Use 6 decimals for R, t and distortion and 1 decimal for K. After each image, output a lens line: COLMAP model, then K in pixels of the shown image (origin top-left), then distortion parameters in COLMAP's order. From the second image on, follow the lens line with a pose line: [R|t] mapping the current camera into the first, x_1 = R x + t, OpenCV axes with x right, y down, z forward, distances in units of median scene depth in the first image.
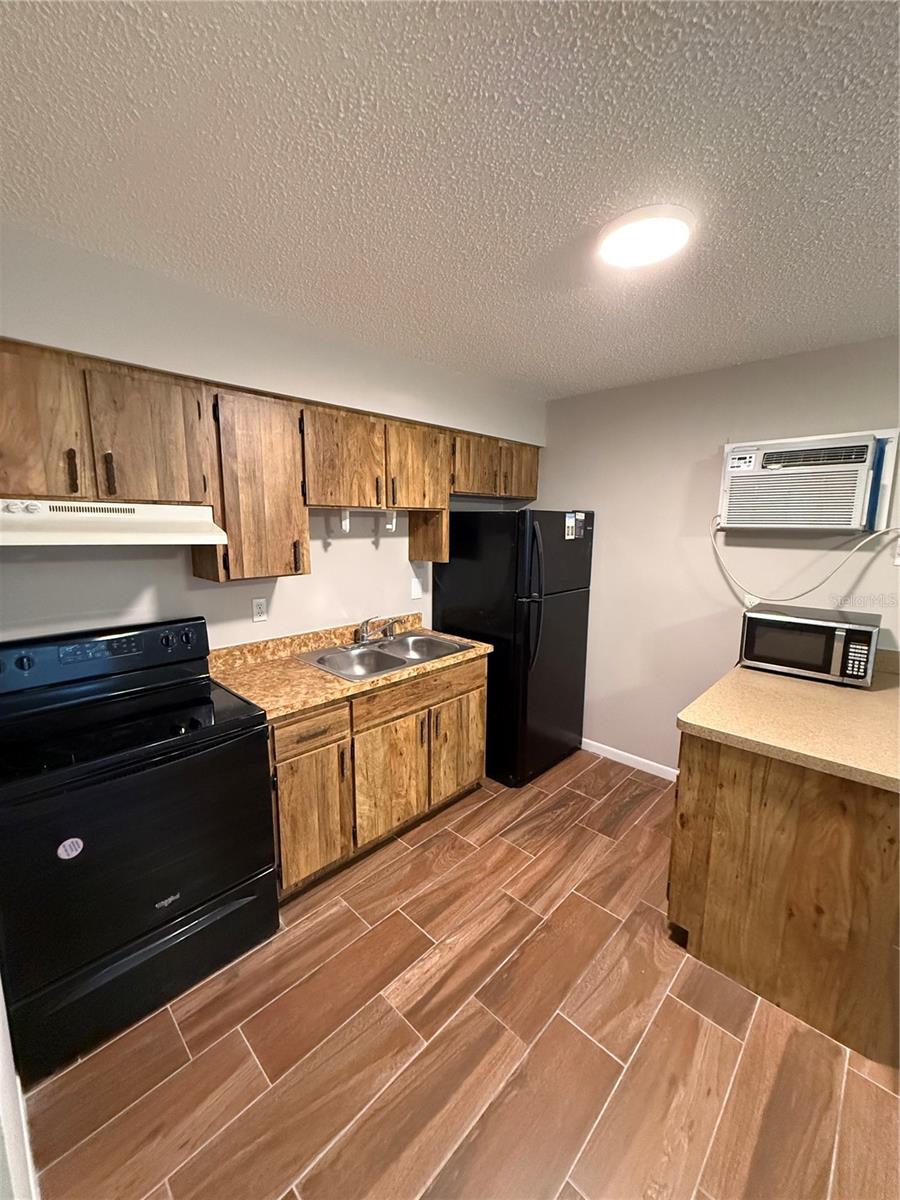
lens RADIAL K [[478.9, 0, 448.6], [0, 478.9, 598.7], [0, 0, 1]] dist [0.002471, -0.000060]
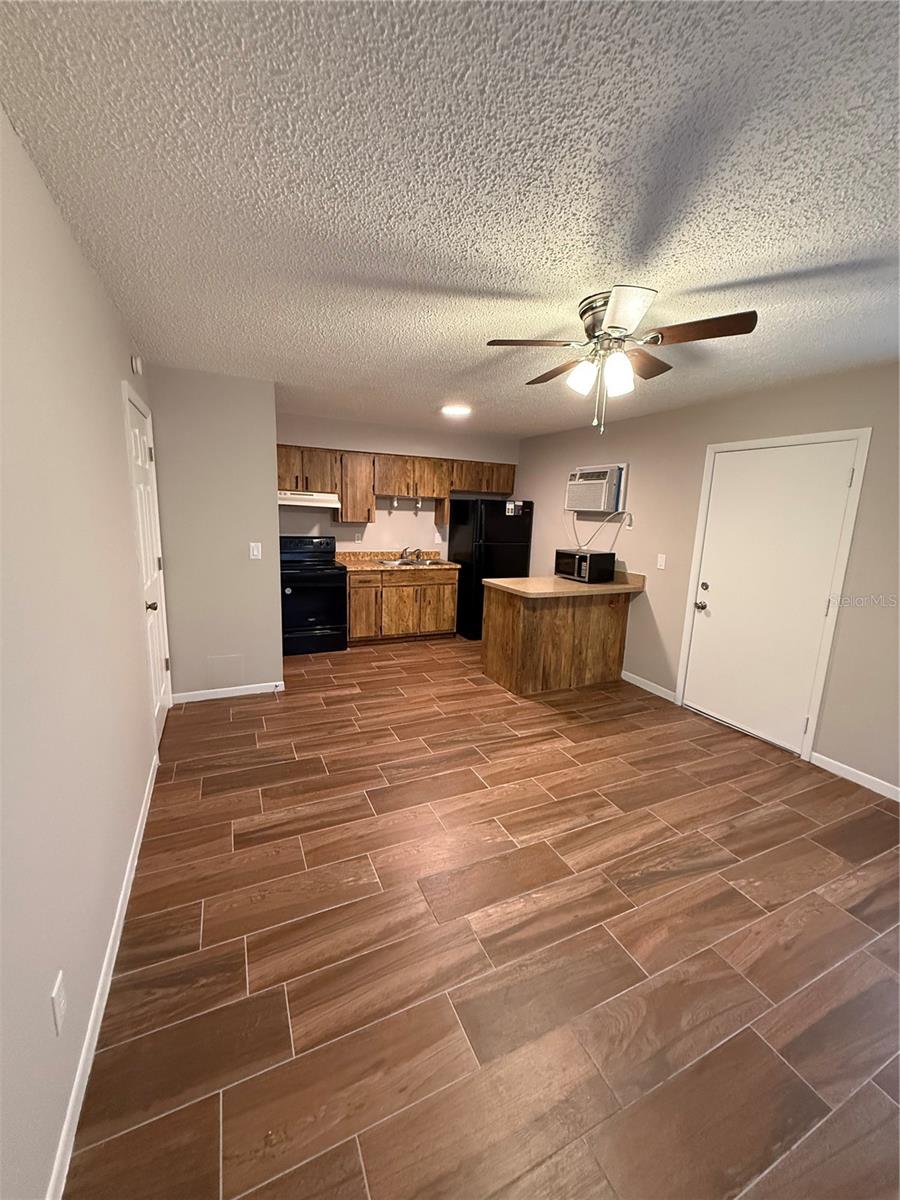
lens RADIAL K [[478.9, 0, 448.6], [0, 478.9, 598.7], [0, 0, 1]] dist [0.002471, -0.000060]
pose [[0.936641, 0.092364, -0.337893, 0.855781], [-0.087037, 0.995725, 0.030919, 0.208207], [0.339305, 0.000449, 0.940676, -1.083238]]
